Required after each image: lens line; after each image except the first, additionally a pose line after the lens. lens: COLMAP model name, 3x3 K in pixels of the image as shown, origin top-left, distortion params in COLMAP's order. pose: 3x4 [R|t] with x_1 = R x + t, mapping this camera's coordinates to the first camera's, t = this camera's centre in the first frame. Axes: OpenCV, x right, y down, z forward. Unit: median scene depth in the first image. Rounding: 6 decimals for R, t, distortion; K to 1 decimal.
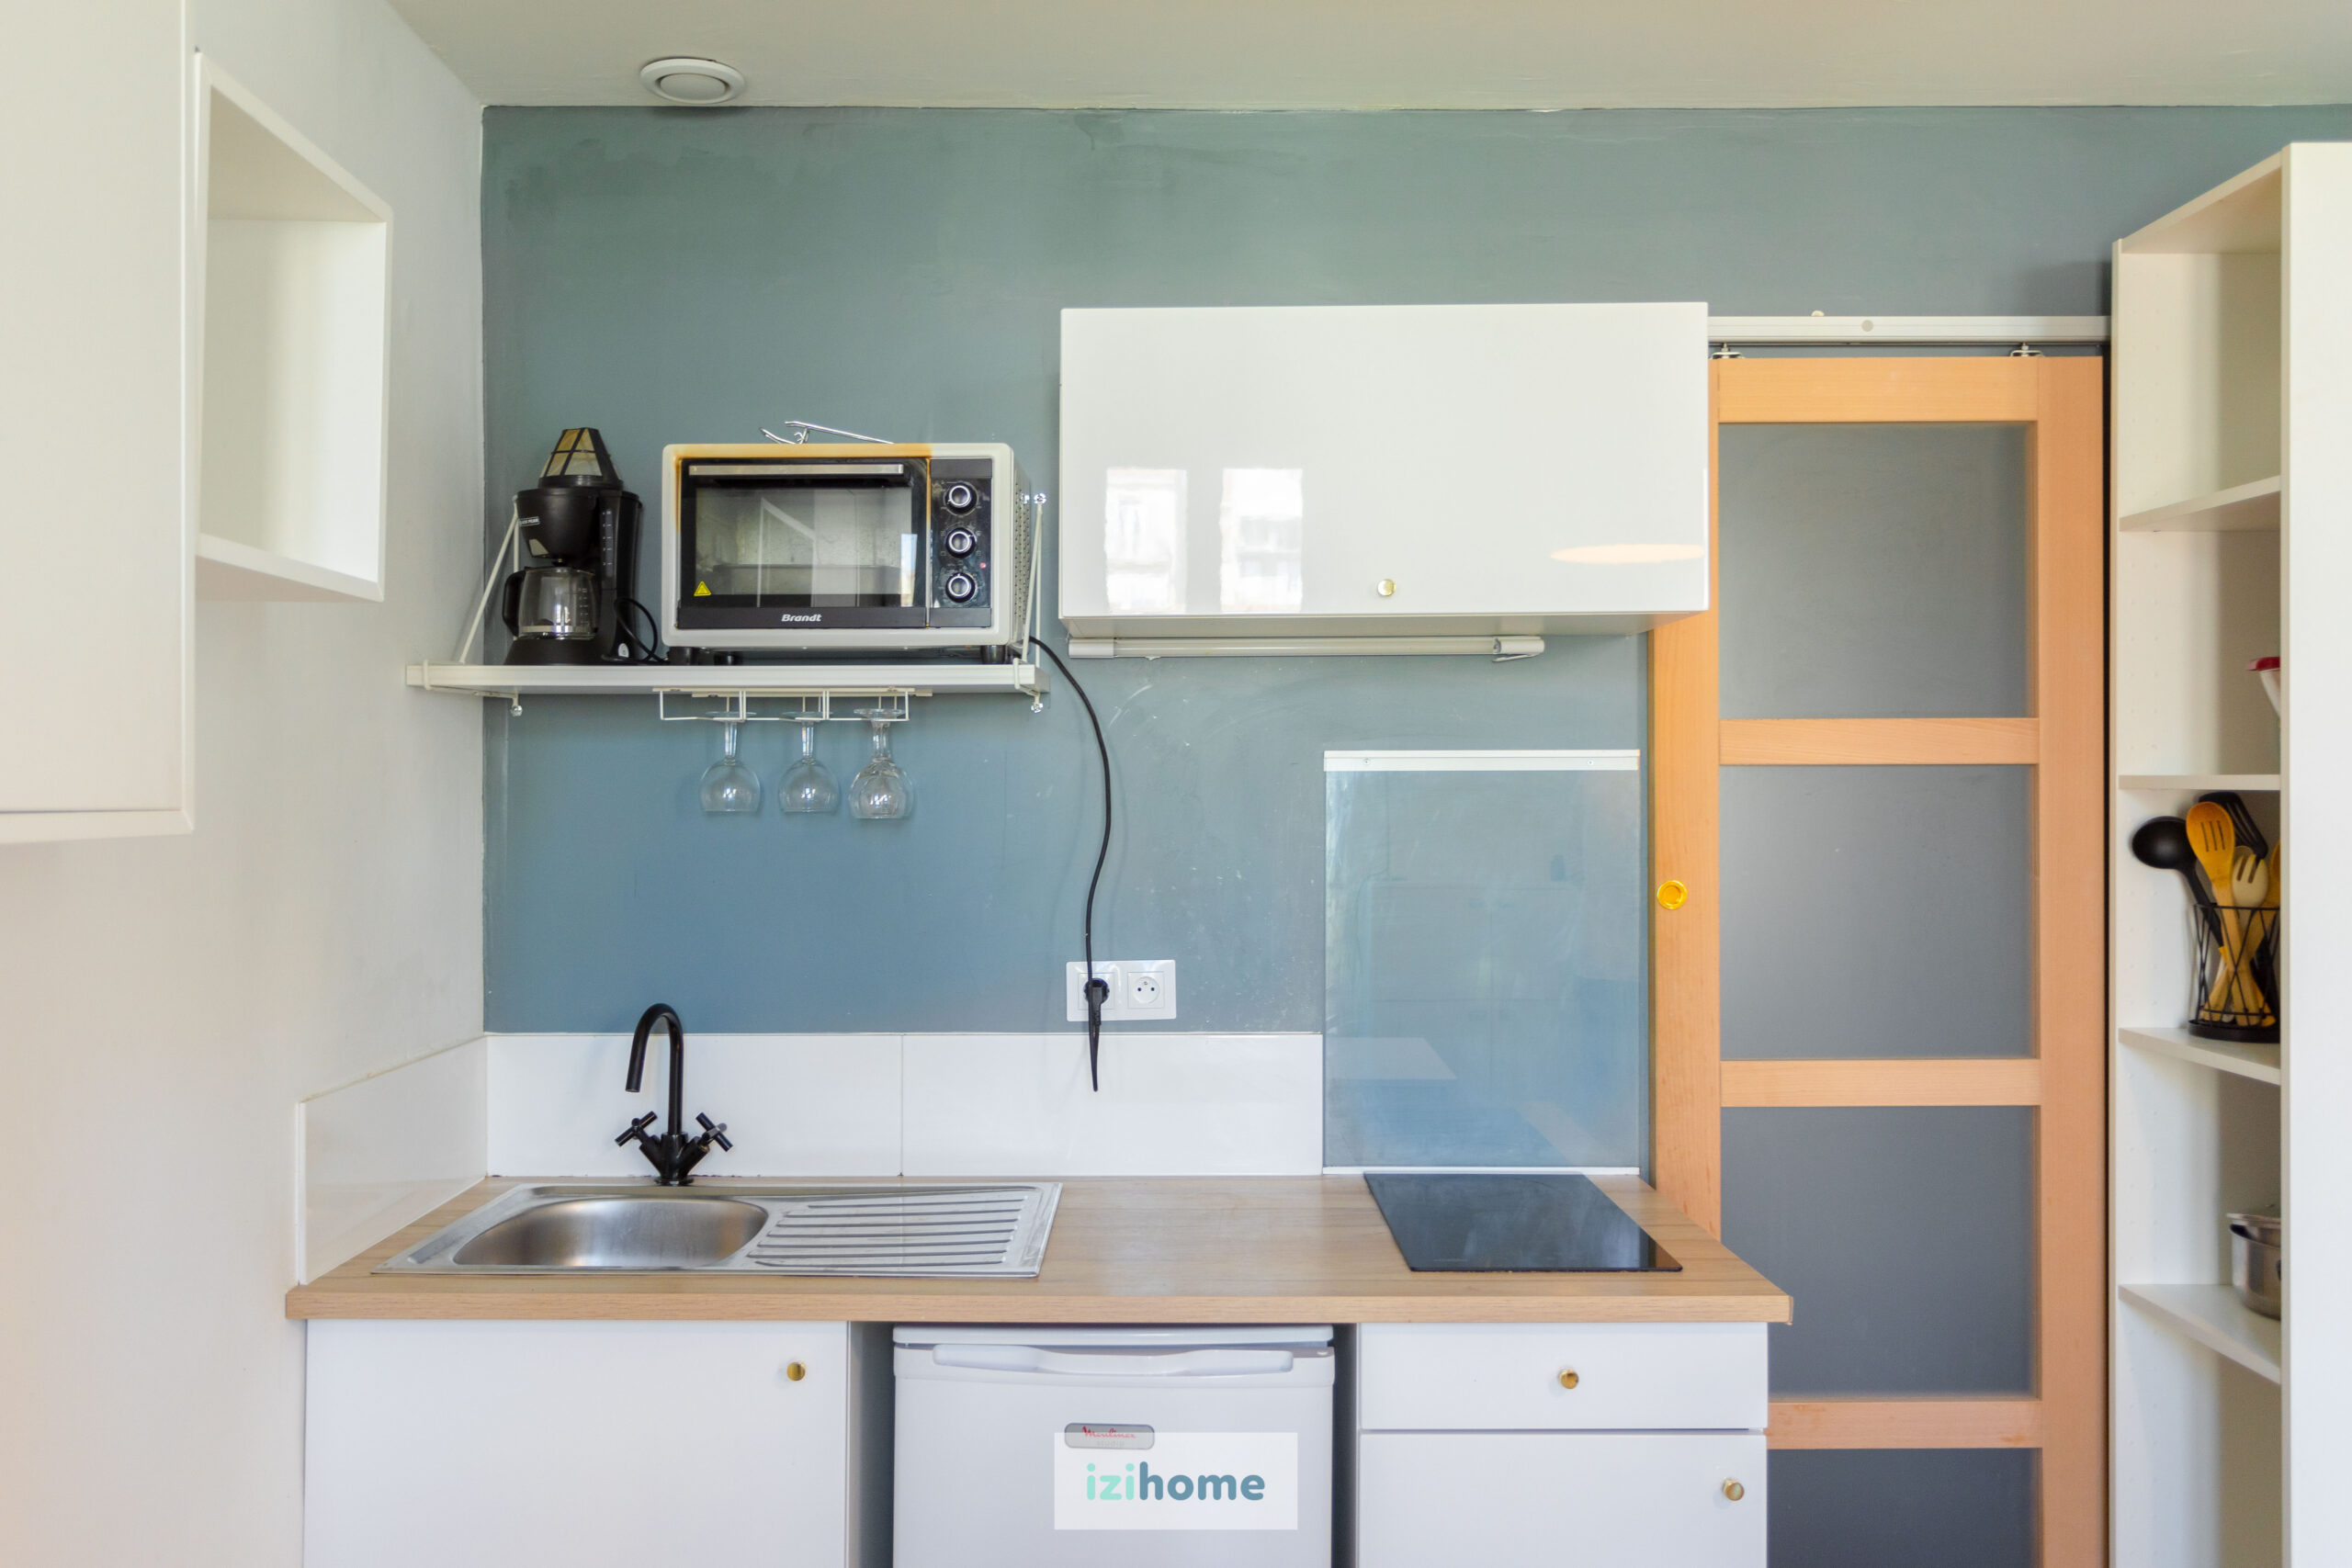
lens RADIAL K [[1825.1, 0, 1176.0], [0, 1825.1, 784.0], [0, 0, 1]] dist [0.002440, -0.001656]
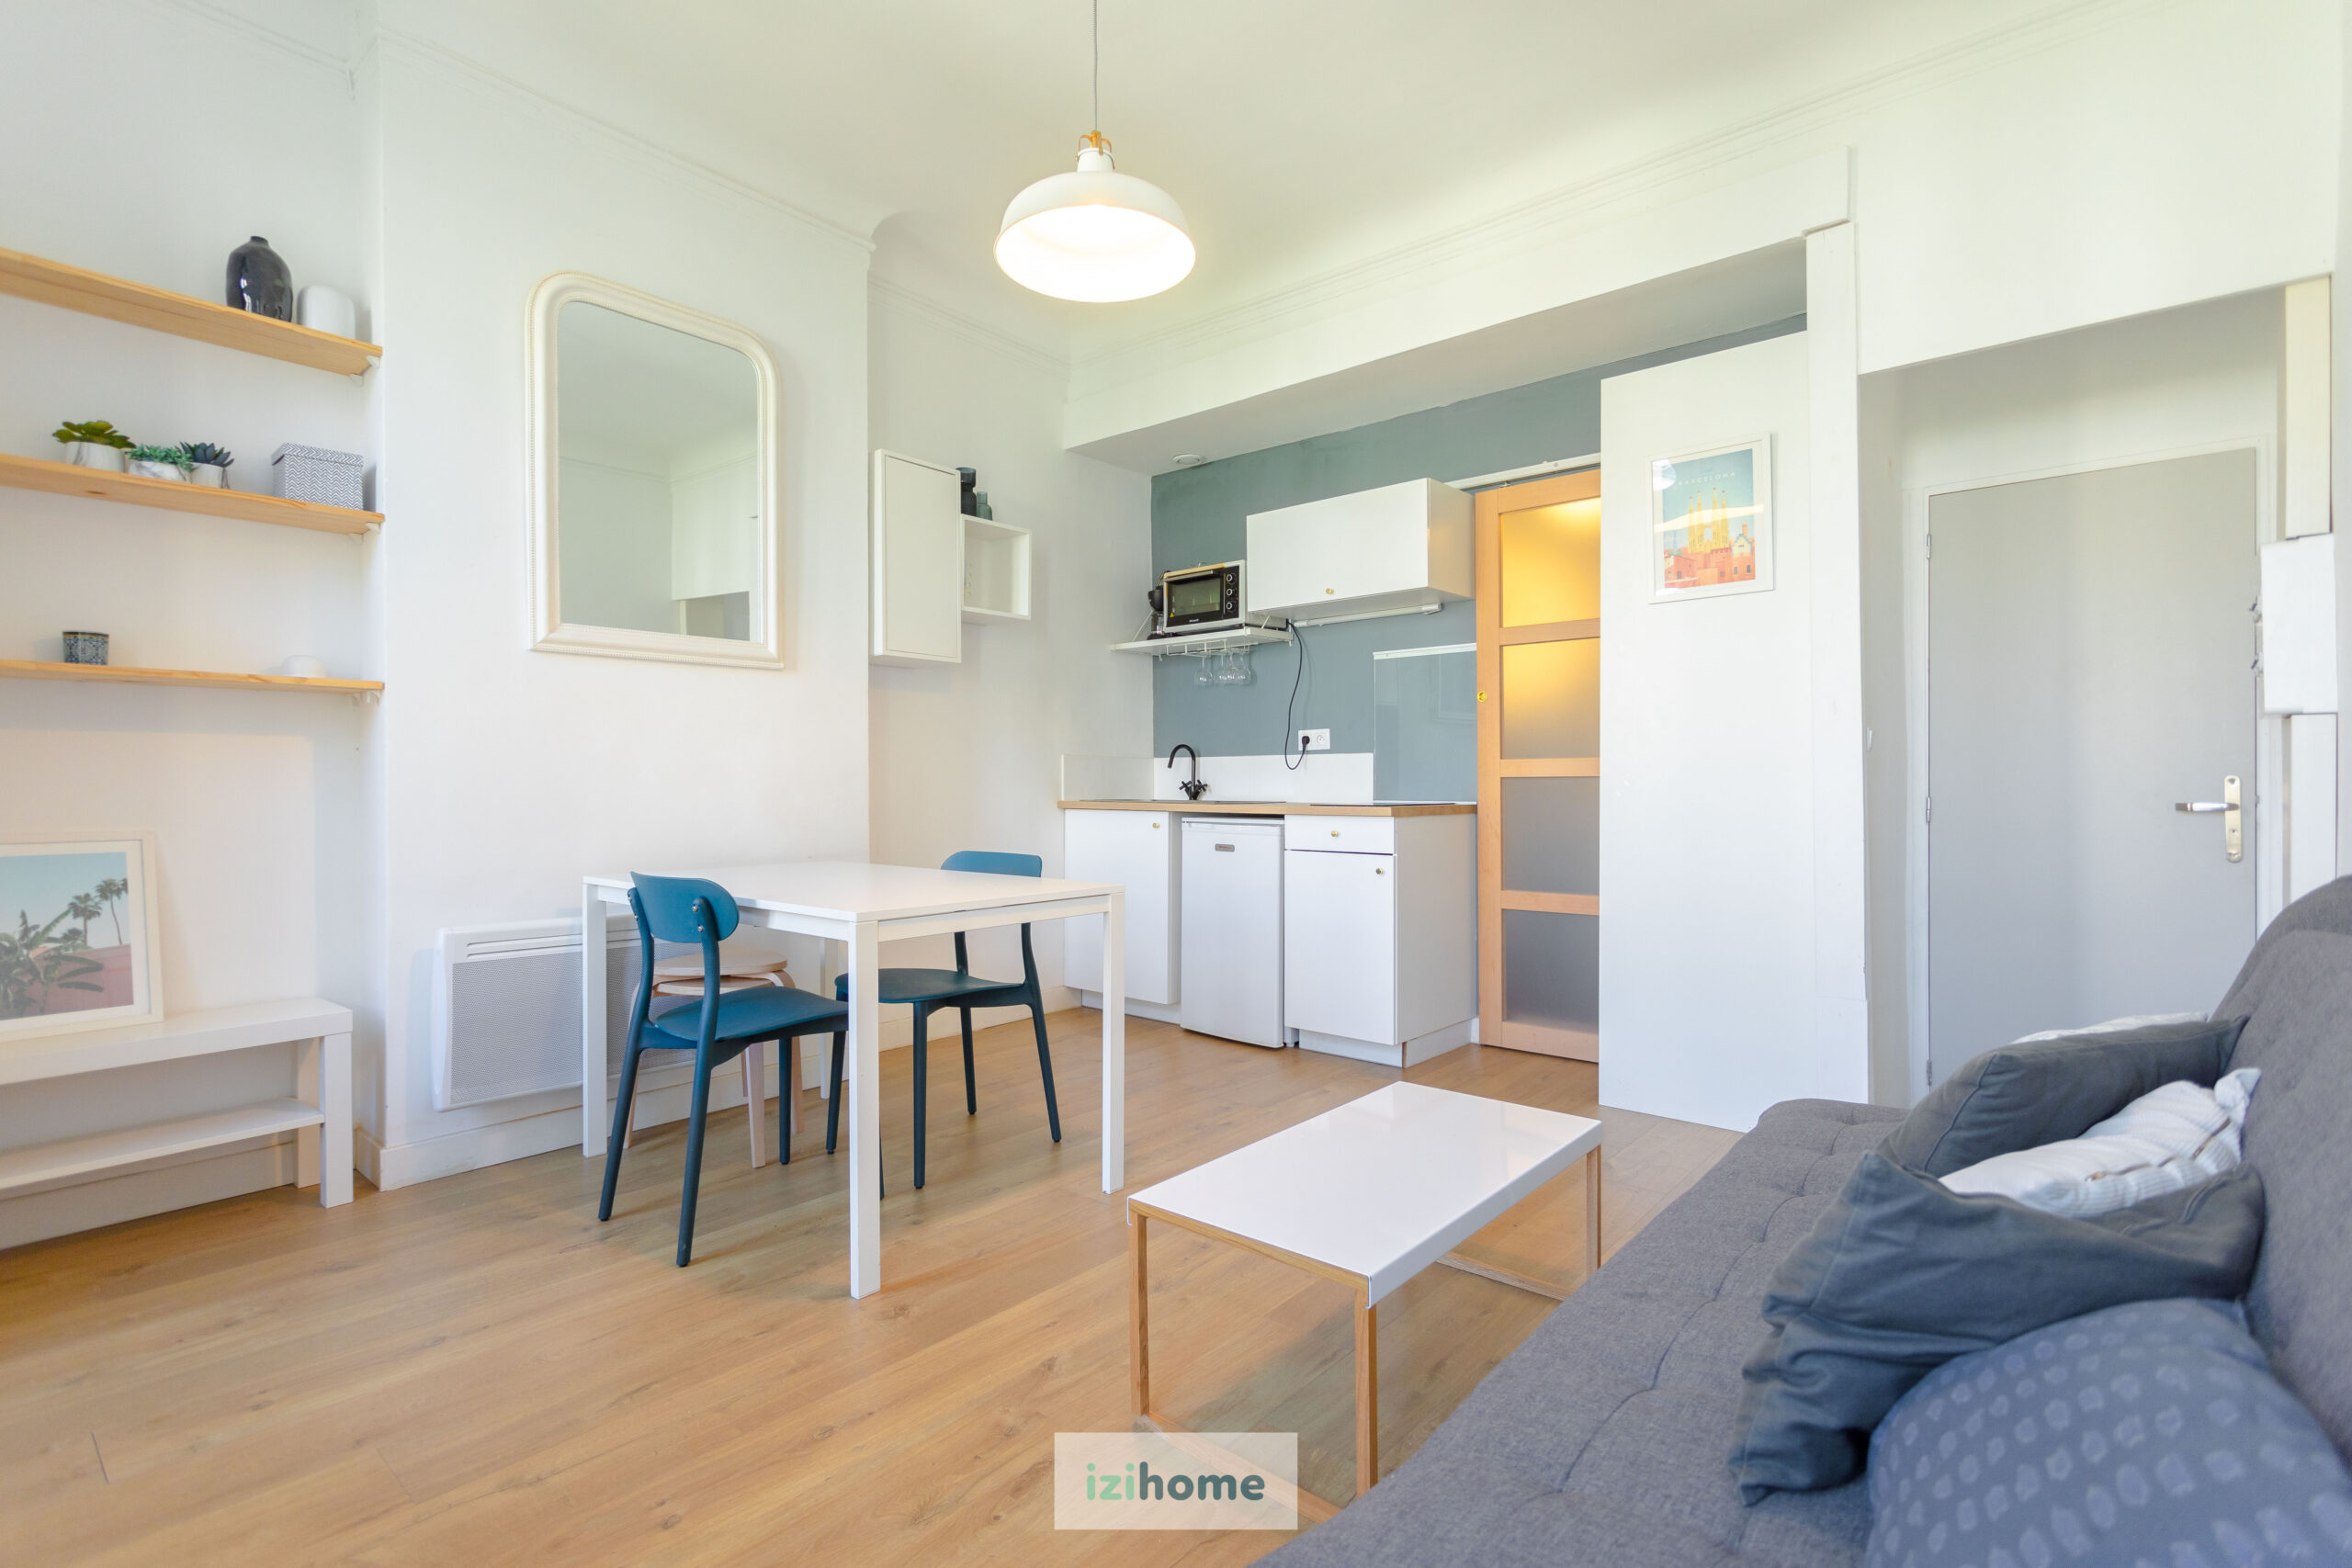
lens RADIAL K [[1087.8, 0, 1176.0], [0, 1087.8, 784.0], [0, 0, 1]] dist [0.000360, -0.000038]
pose [[0.745062, 0.006528, -0.666964, 0.980411], [0.001326, 0.999936, 0.011268, 0.165750], [0.666994, -0.009280, 0.745005, -0.451912]]
